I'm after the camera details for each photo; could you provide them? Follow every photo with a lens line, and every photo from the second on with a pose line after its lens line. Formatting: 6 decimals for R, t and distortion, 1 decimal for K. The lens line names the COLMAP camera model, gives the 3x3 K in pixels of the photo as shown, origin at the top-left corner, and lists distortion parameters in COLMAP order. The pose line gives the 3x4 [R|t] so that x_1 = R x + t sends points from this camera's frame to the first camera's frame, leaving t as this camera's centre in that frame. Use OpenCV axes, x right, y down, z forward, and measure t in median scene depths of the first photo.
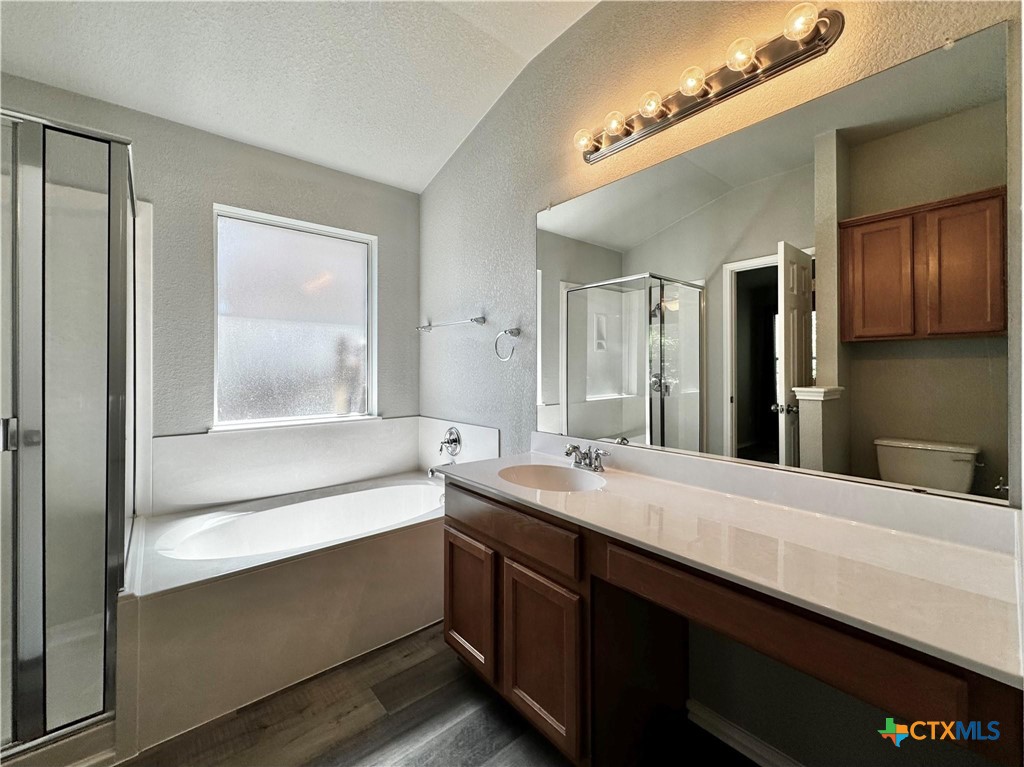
lens RADIAL K [[417.7, 0, 509.9], [0, 417.7, 363.9], [0, 0, 1]] dist [0.002287, 0.000078]
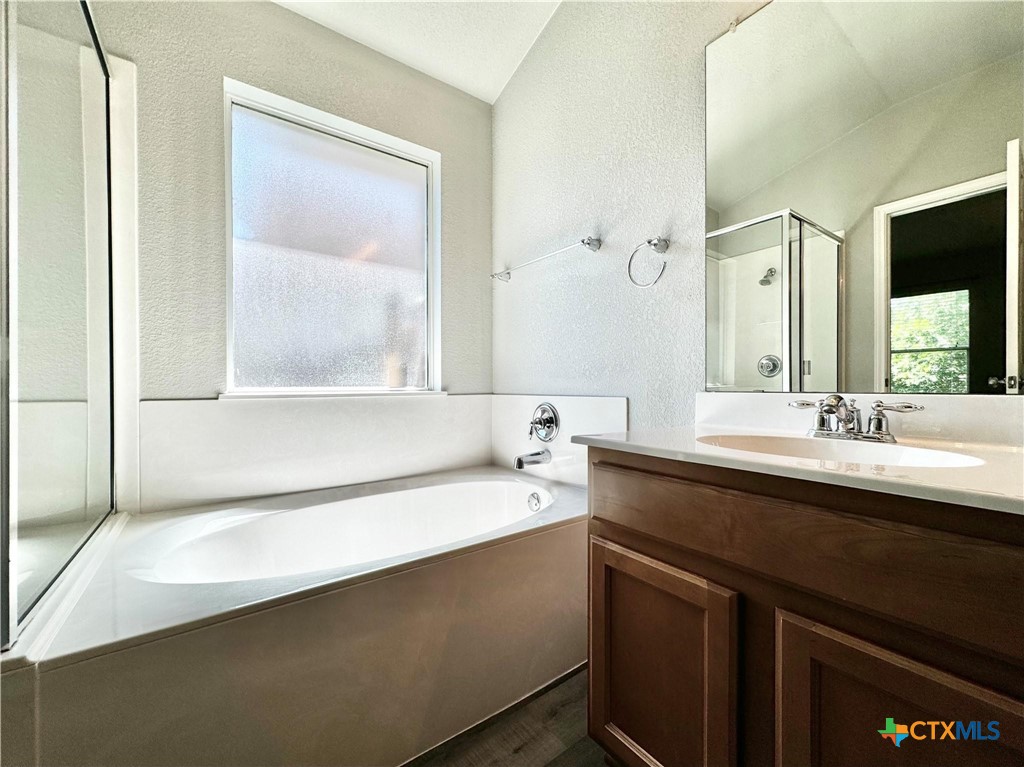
lens RADIAL K [[410.2, 0, 512.0], [0, 410.2, 383.5], [0, 0, 1]] dist [0.000804, 0.000360]
pose [[0.997693, -0.000566, -0.067878, -0.163035], [0.001240, 0.999950, 0.009885, 0.123552], [0.067869, -0.009946, 0.997645, 0.313086]]
